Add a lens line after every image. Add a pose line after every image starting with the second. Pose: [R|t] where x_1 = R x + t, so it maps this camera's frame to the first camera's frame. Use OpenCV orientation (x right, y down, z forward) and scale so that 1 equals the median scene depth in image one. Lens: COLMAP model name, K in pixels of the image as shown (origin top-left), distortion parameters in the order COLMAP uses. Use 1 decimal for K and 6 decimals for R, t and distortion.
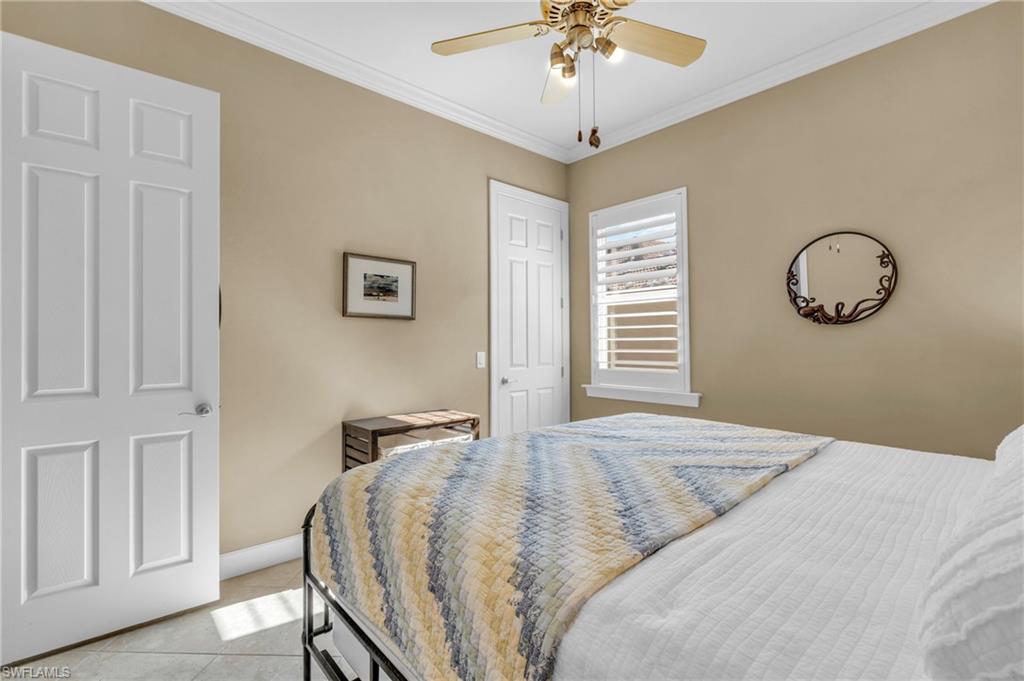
lens RADIAL K [[459.1, 0, 510.9], [0, 459.1, 339.6], [0, 0, 1]] dist [-0.002893, -0.000230]
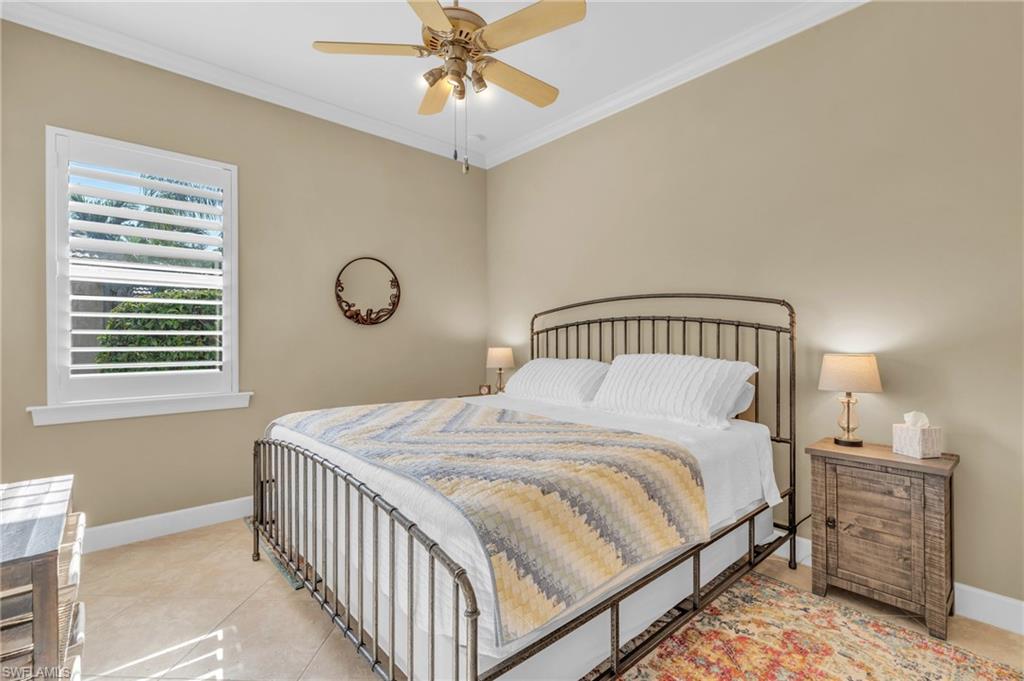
lens RADIAL K [[459.1, 0, 510.9], [0, 459.1, 339.6], [0, 0, 1]] dist [-0.002893, -0.000230]
pose [[0.007108, 0.004064, 0.999966, -0.628961], [-0.006466, 0.999971, -0.004018, 0.012682], [-0.999954, -0.006438, 0.007134, 0.542011]]
